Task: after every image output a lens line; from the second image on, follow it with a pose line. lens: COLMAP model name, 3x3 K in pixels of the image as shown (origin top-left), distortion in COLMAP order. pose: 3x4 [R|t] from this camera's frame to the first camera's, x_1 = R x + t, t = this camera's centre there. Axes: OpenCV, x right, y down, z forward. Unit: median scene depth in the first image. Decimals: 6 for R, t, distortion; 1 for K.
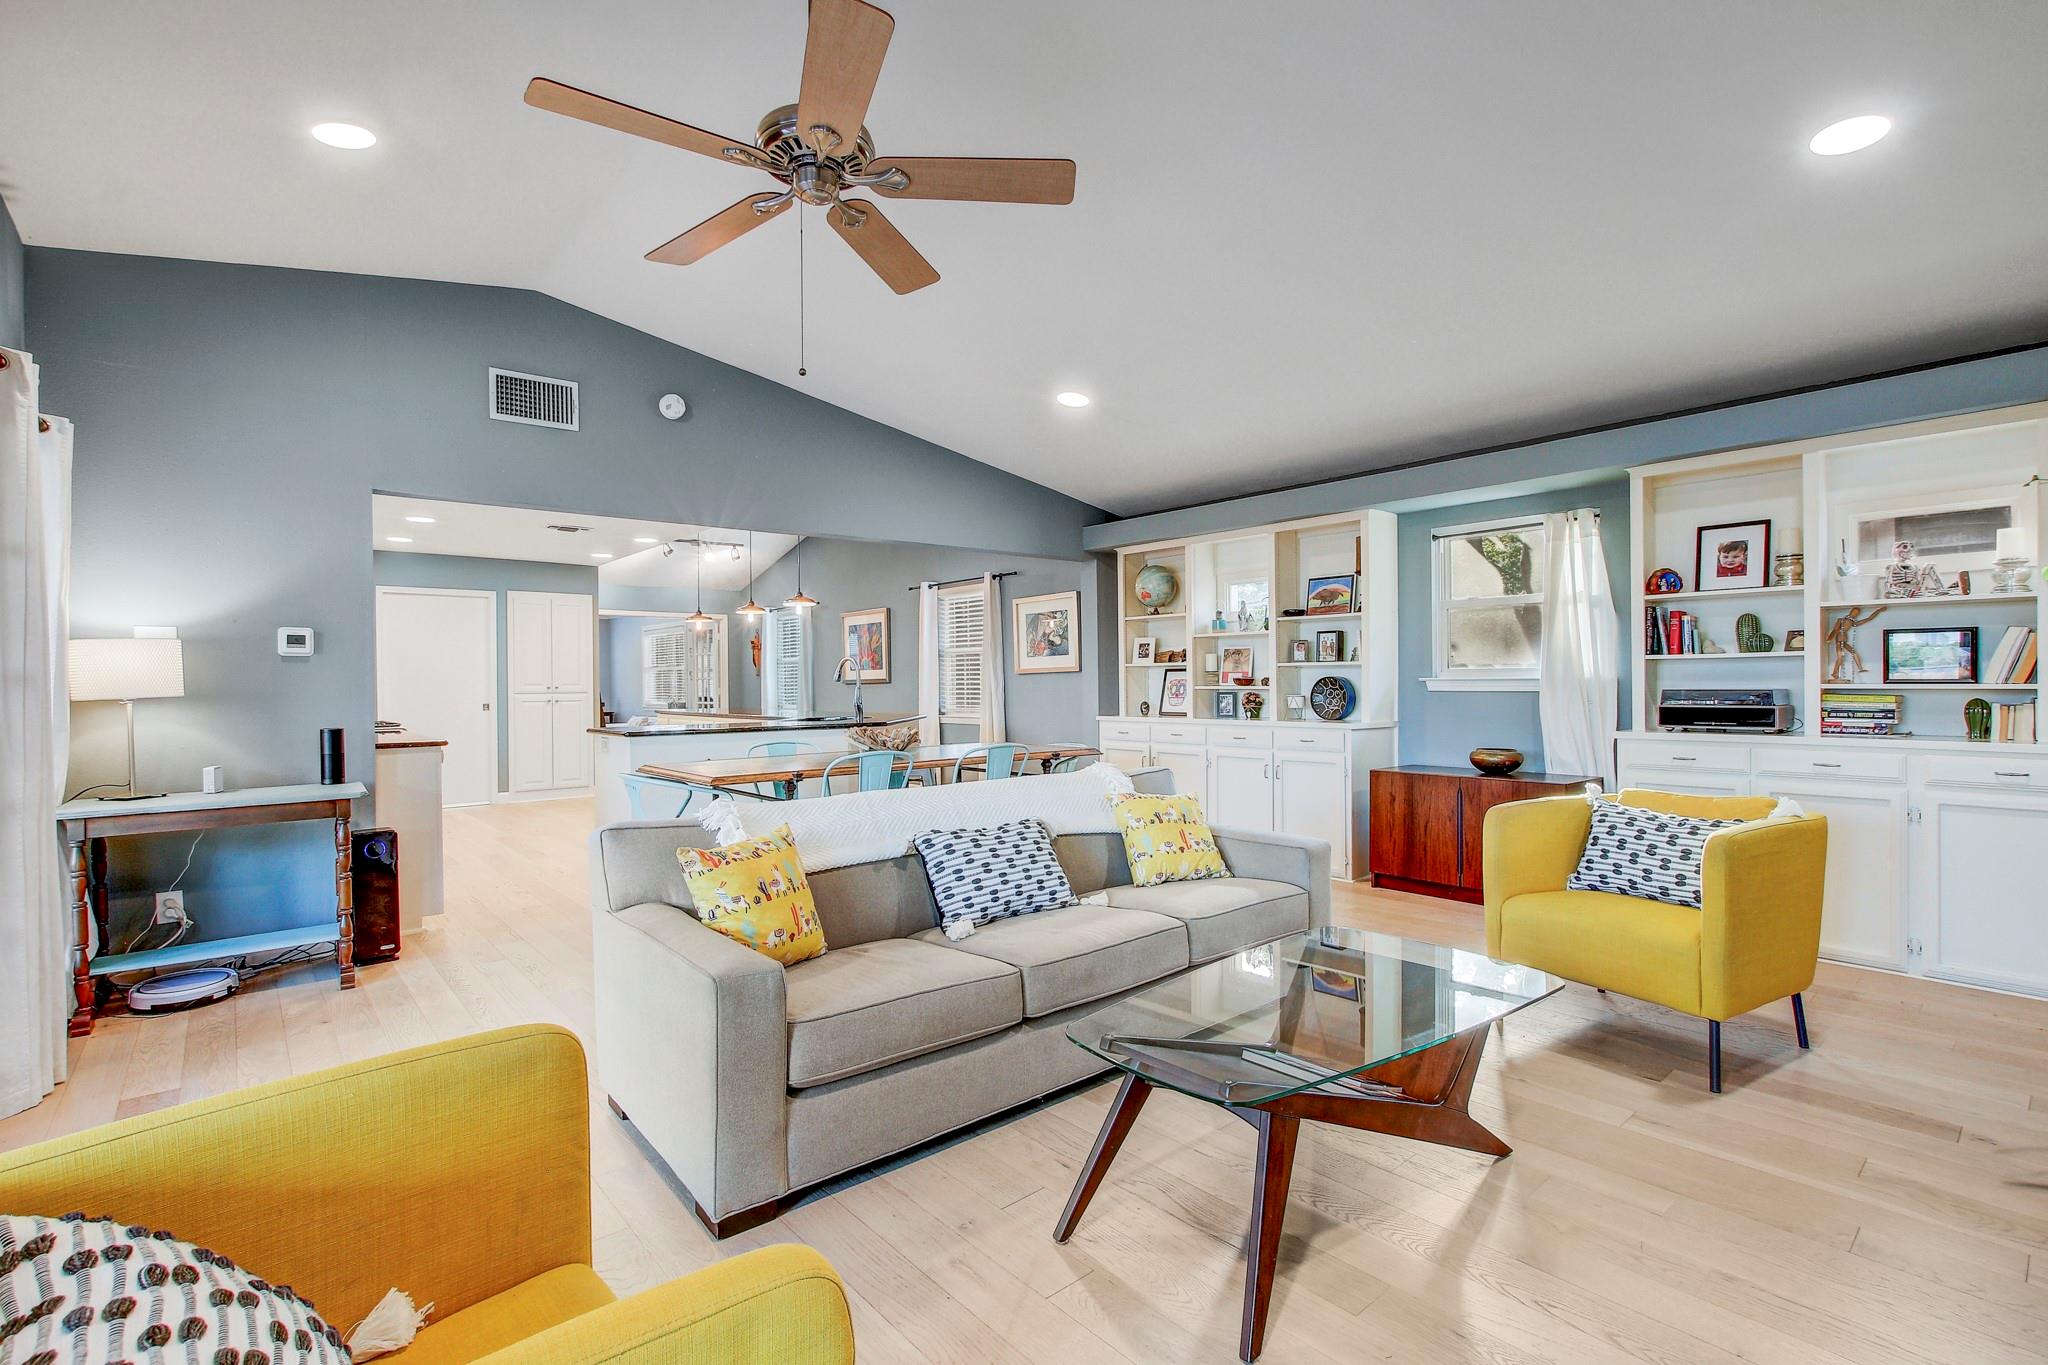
lens RADIAL K [[936.9, 0, 1017.2], [0, 936.9, 682.3], [0, 0, 1]] dist [-0.015771, 0.006156]
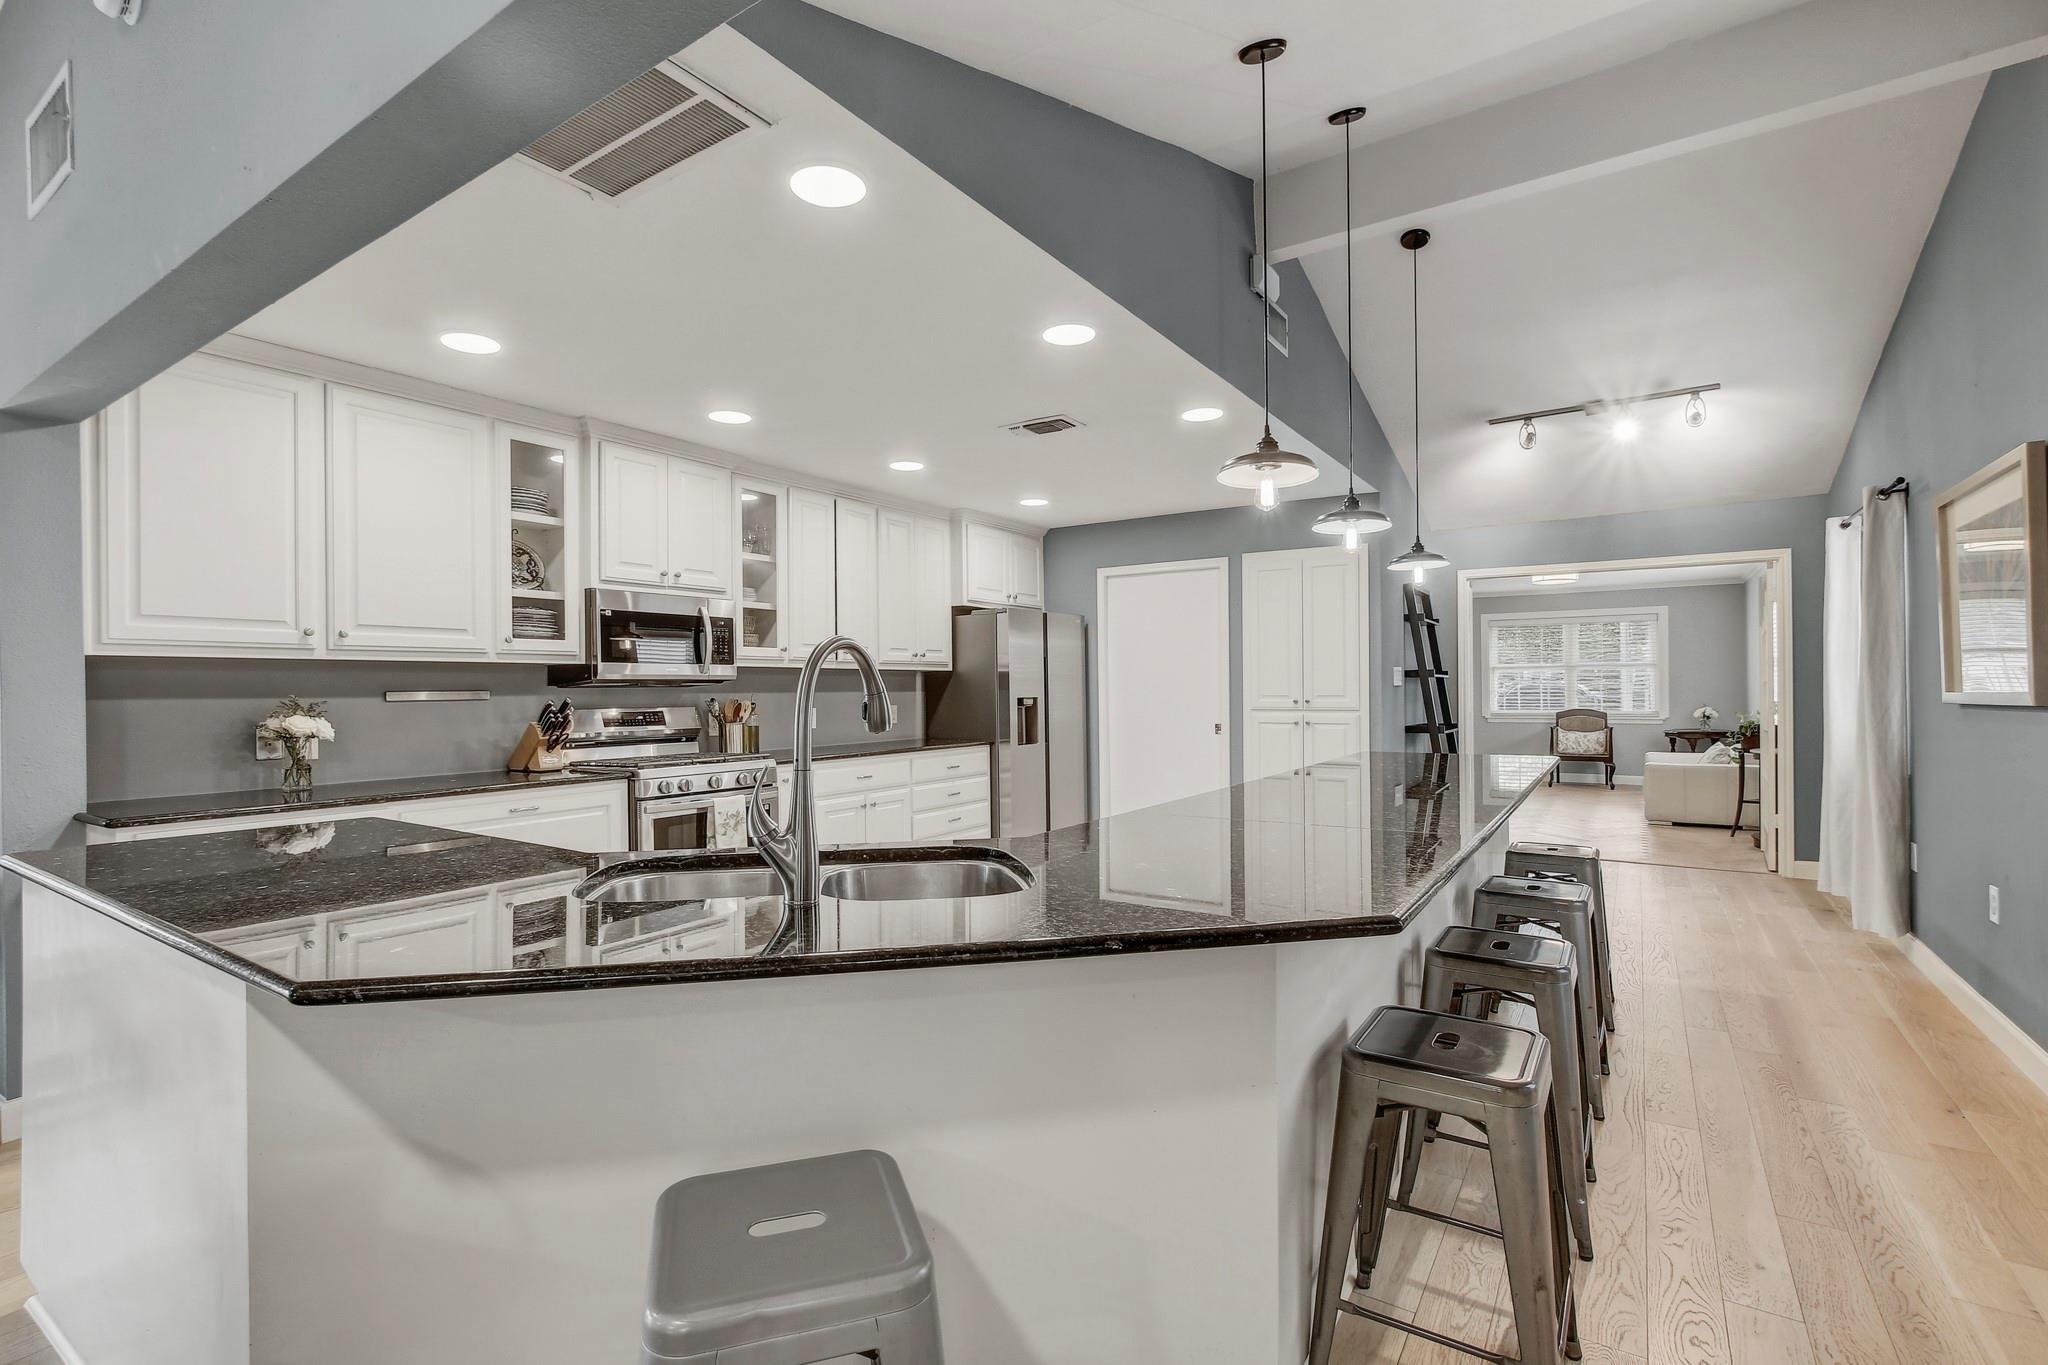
lens RADIAL K [[936.9, 0, 1027.4], [0, 936.9, 687.8], [0, 0, 1]] dist [-0.015771, 0.006156]
pose [[0.285068, 0.006906, -0.958482, 0.073406], [0.006294, 0.999939, 0.009077, -0.016231], [0.958487, -0.008620, 0.285007, 1.044835]]
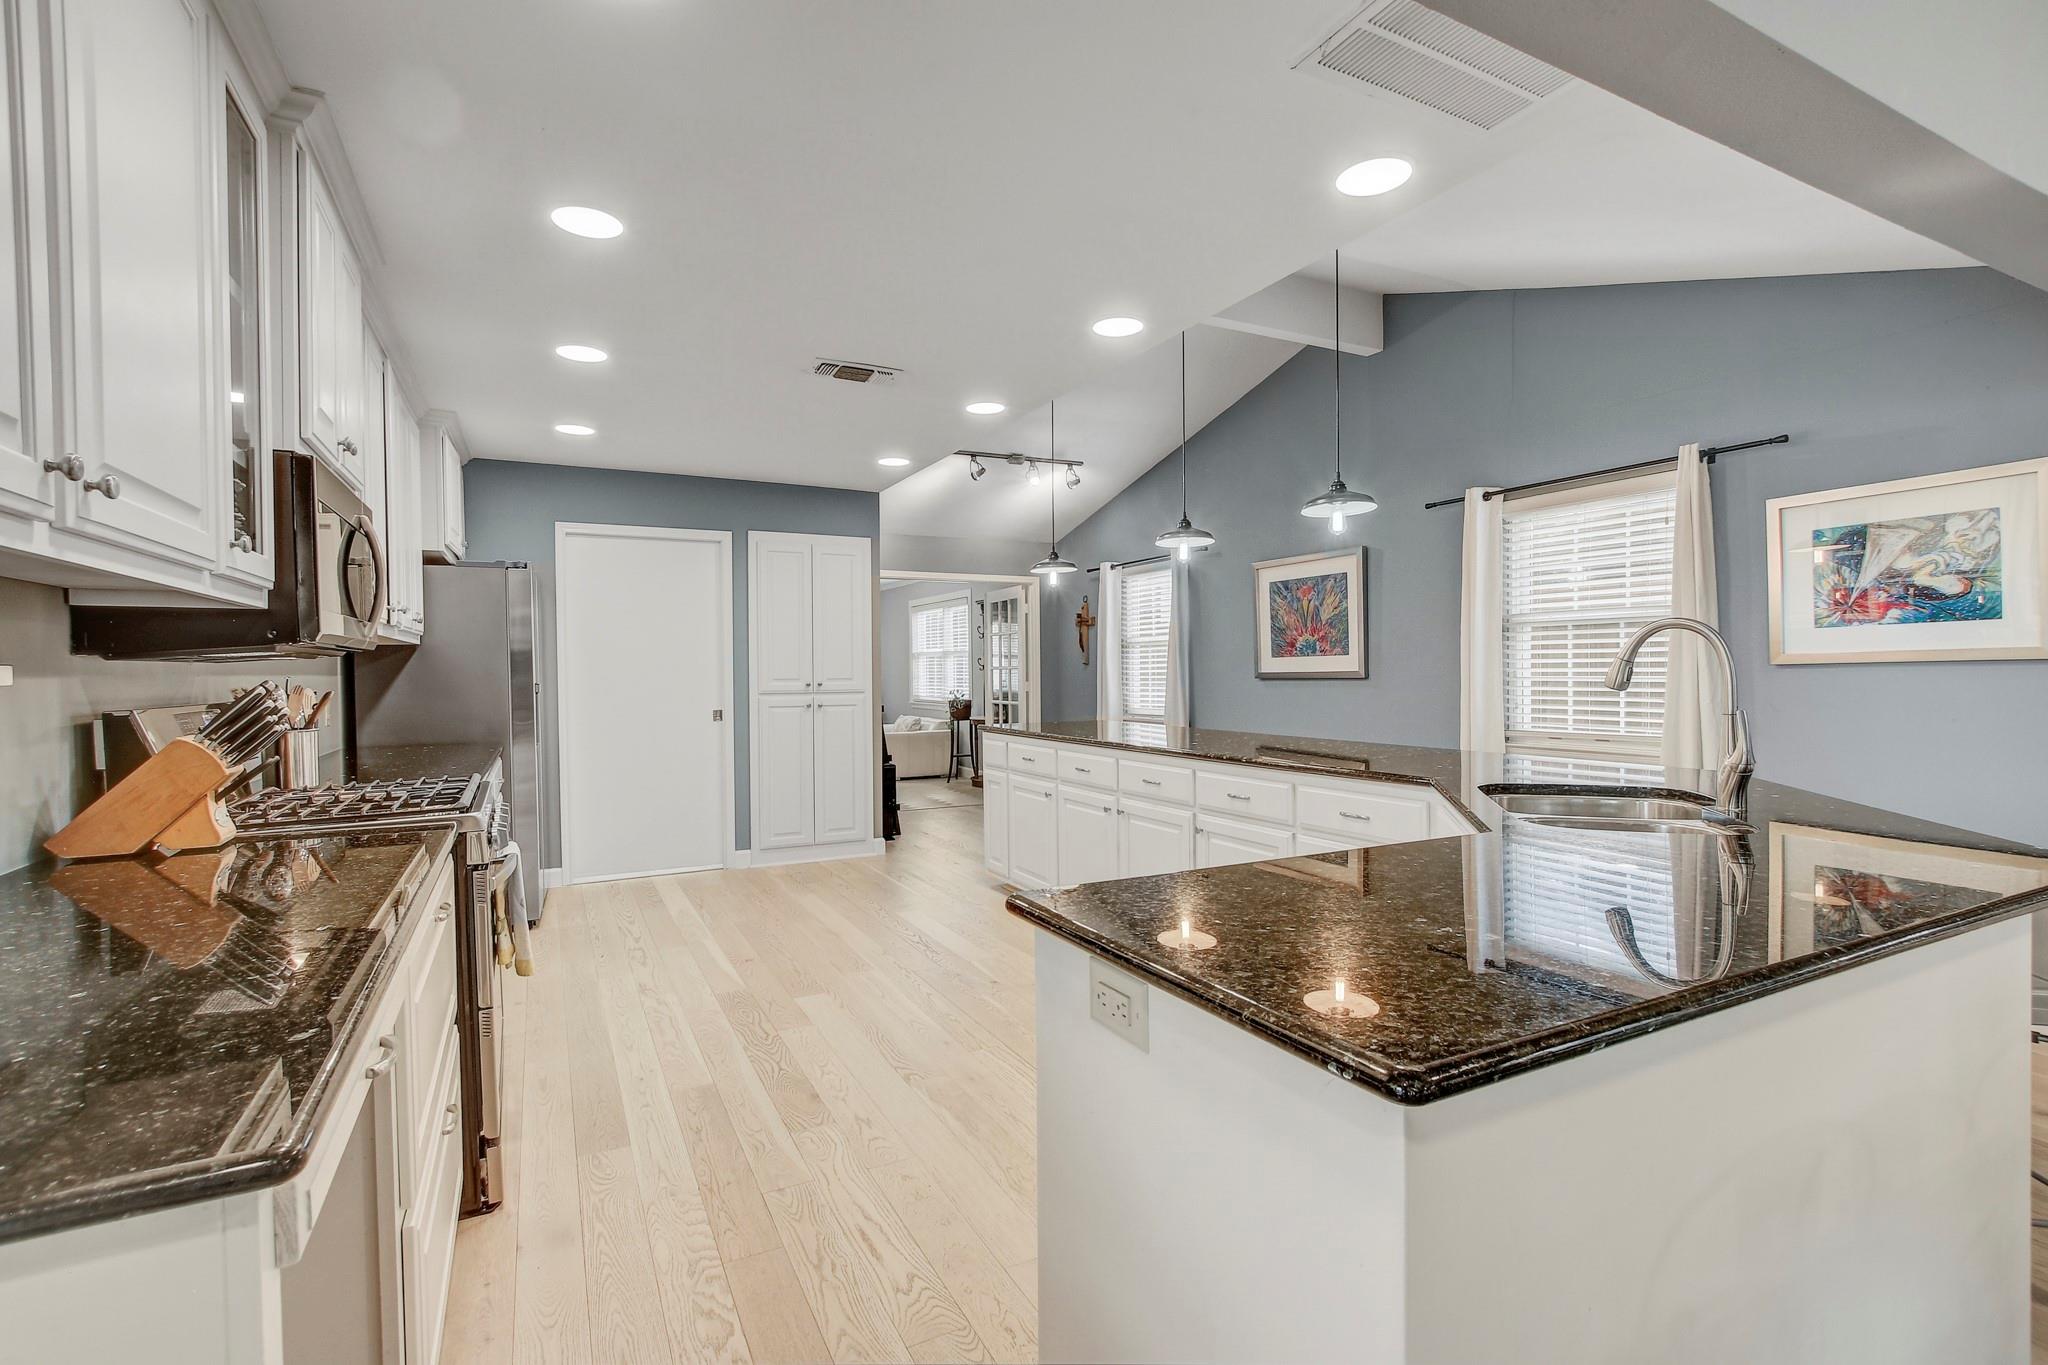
lens RADIAL K [[936.9, 0, 1016.0], [0, 936.9, 678.5], [0, 0, 1]] dist [-0.015771, 0.006156]
pose [[0.972960, 0.004375, -0.230932, -0.353217], [-0.001773, 0.999933, 0.011477, -0.009417], [0.230966, -0.010758, 0.972902, 0.670494]]
